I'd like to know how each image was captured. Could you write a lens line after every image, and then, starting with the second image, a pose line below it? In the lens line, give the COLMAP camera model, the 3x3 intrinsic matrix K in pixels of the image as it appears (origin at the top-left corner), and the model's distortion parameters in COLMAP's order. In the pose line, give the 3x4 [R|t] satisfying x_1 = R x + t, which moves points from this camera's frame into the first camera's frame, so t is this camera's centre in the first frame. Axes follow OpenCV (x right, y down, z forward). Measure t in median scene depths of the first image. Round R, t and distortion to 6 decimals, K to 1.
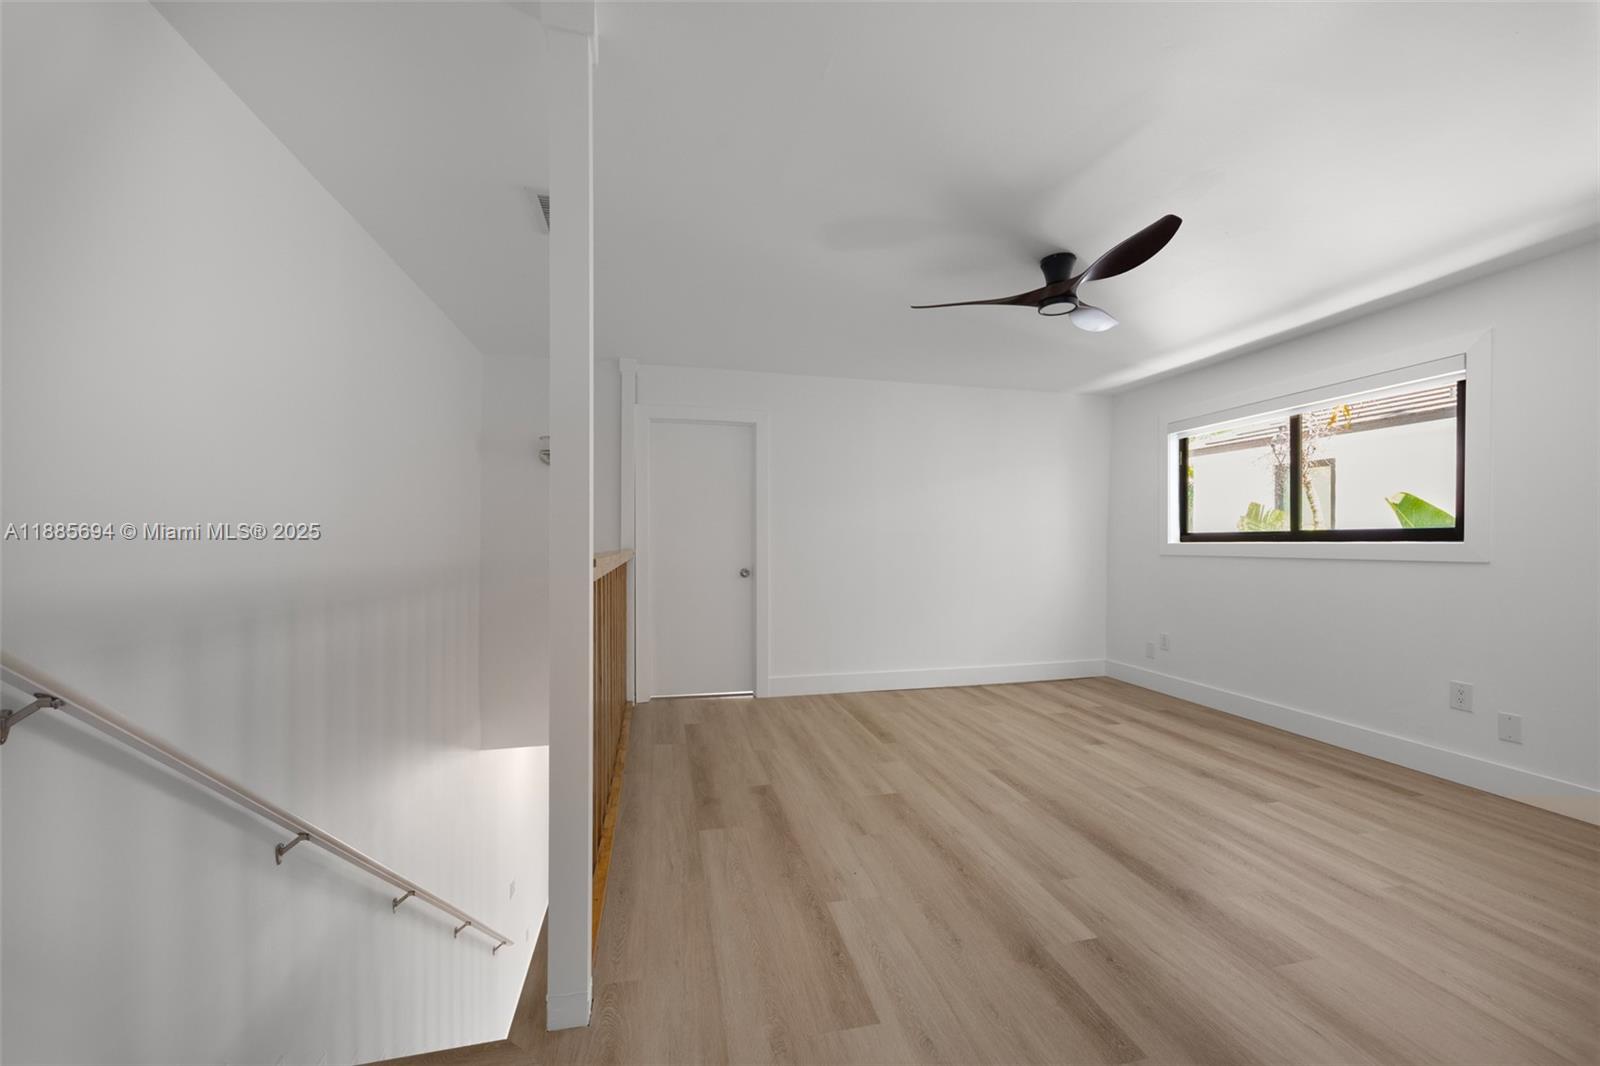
lens RADIAL K [[634.9, 0, 798.7], [0, 634.9, 543.3], [0, 0, 1]] dist [-0.005166, -0.000018]
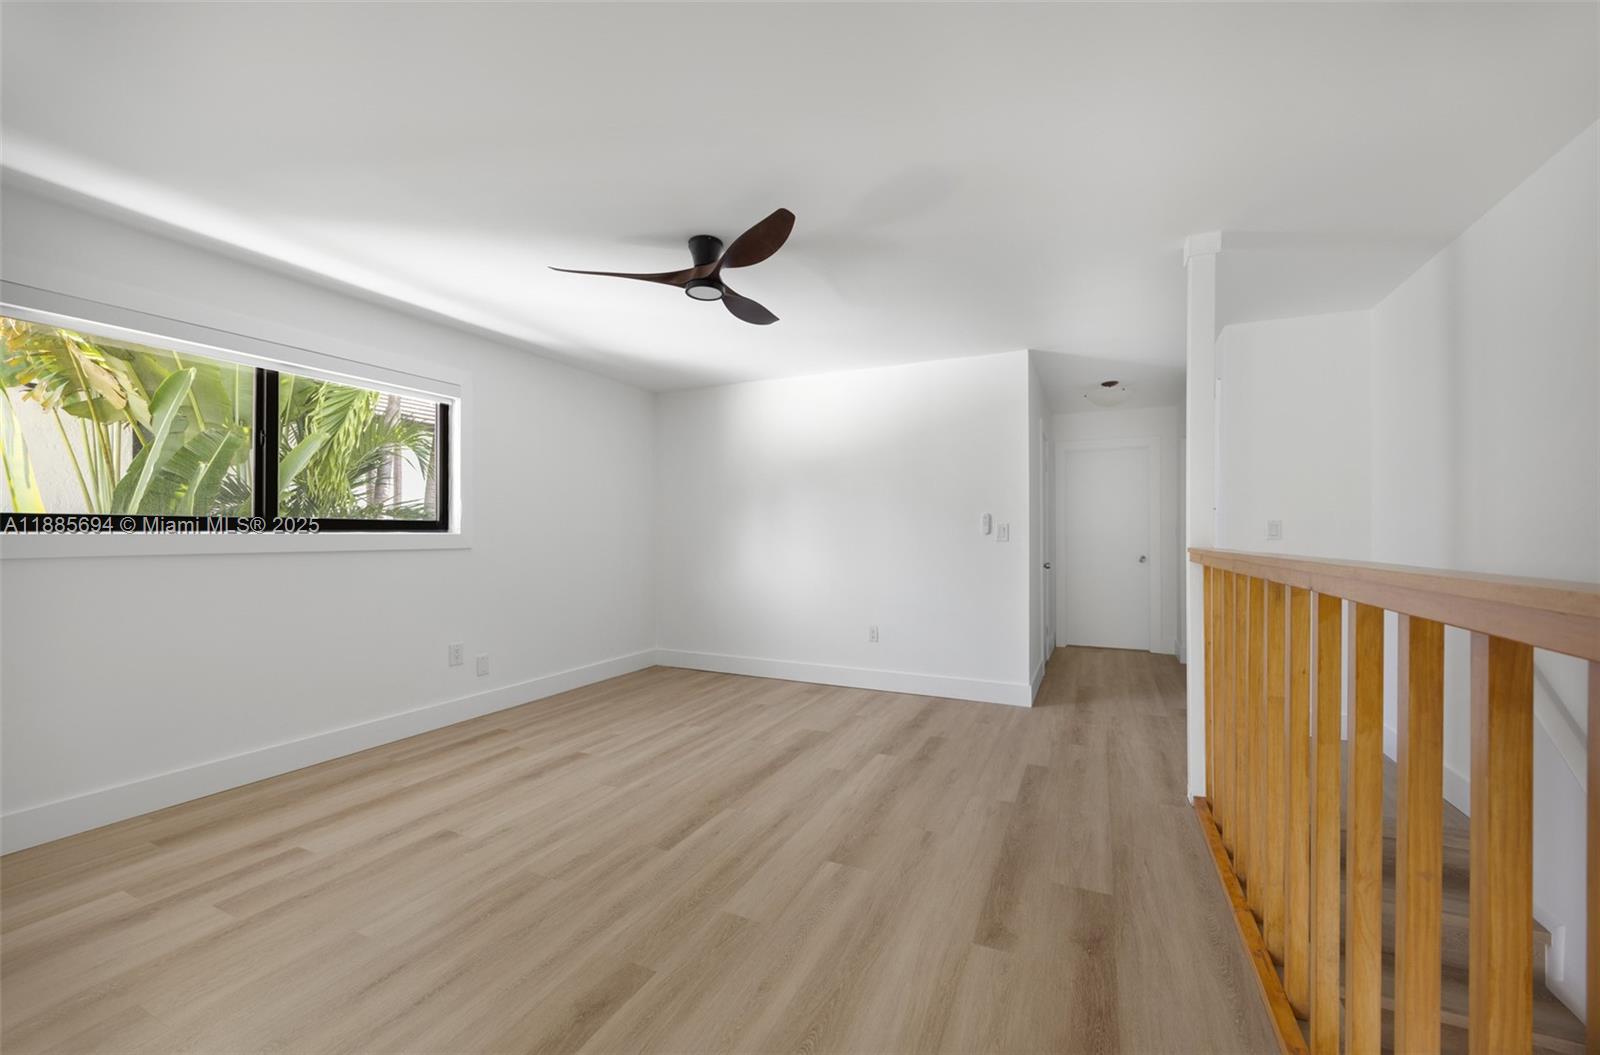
lens RADIAL K [[623.3, 0, 813.7], [0, 623.3, 527.2], [0, 0, 1]] dist [-0.001562, 0.000097]
pose [[-0.800093, 0.004702, 0.599858, -0.256601], [-0.002028, 0.999942, -0.010543, -0.001425], [-0.599873, -0.009652, -0.800037, 1.449173]]
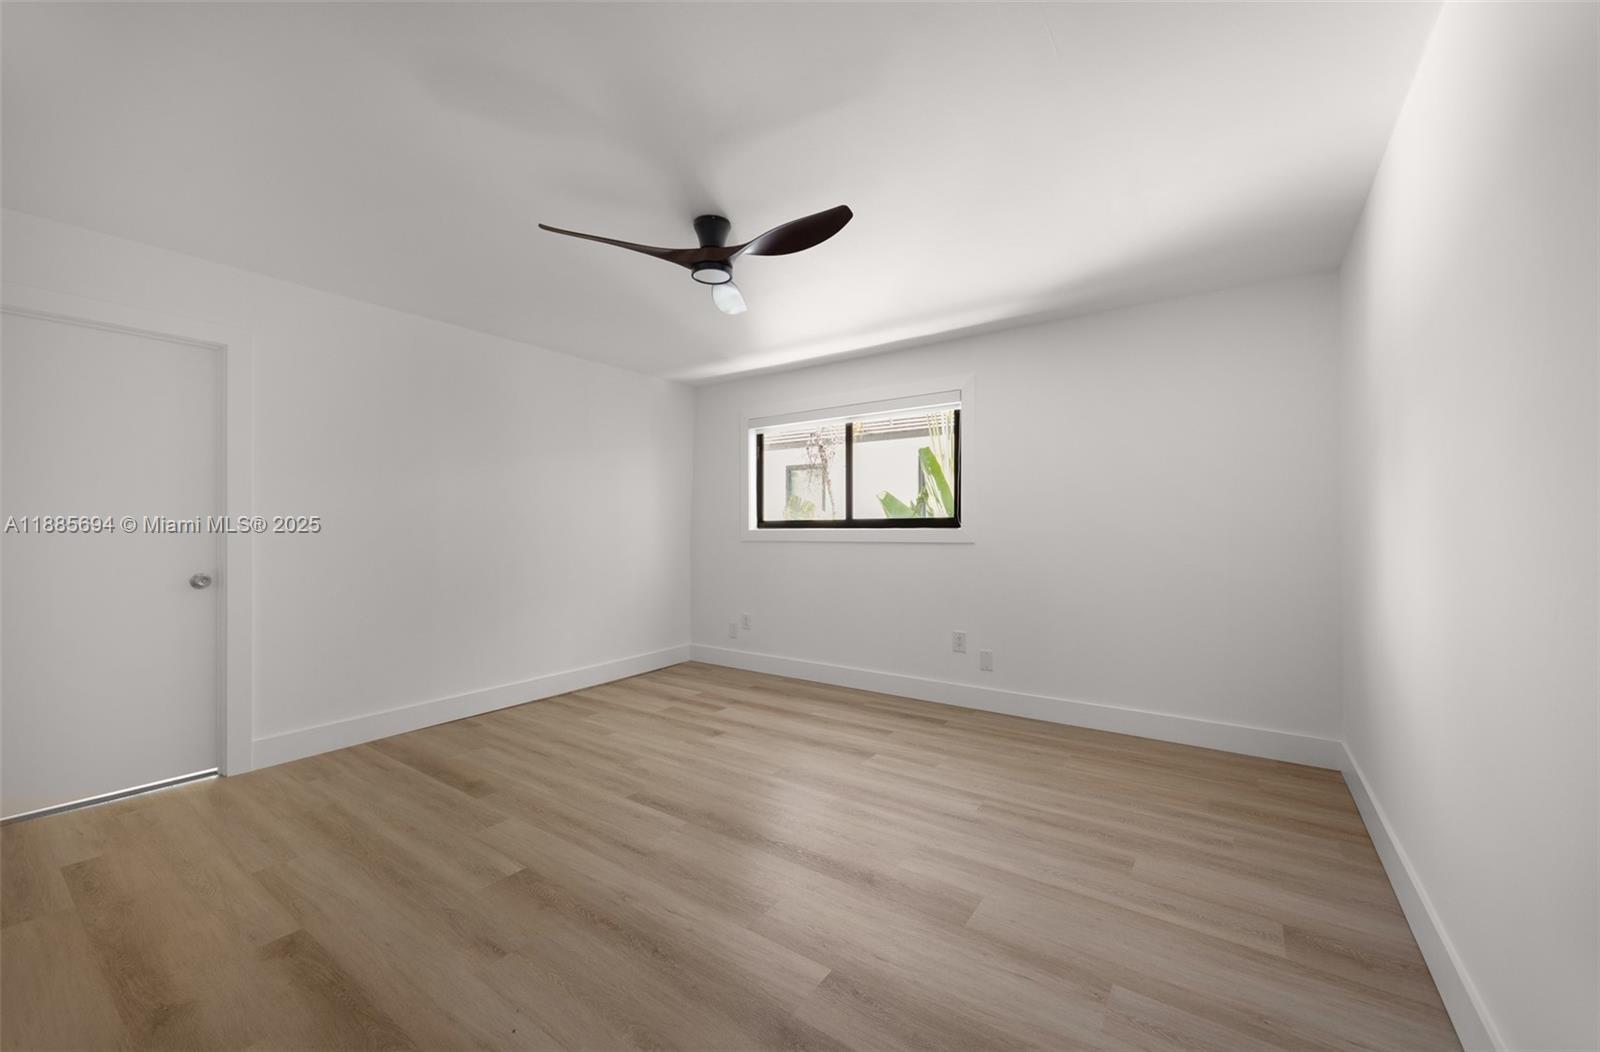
lens RADIAL K [[623.3, 0, 813.7], [0, 623.3, 525.7], [0, 0, 1]] dist [-0.001562, 0.000097]
pose [[0.734759, -0.000751, 0.678328, -0.082906], [0.005740, 0.999970, -0.005111, -0.002073], [-0.678304, 0.007649, 0.734741, 0.206777]]
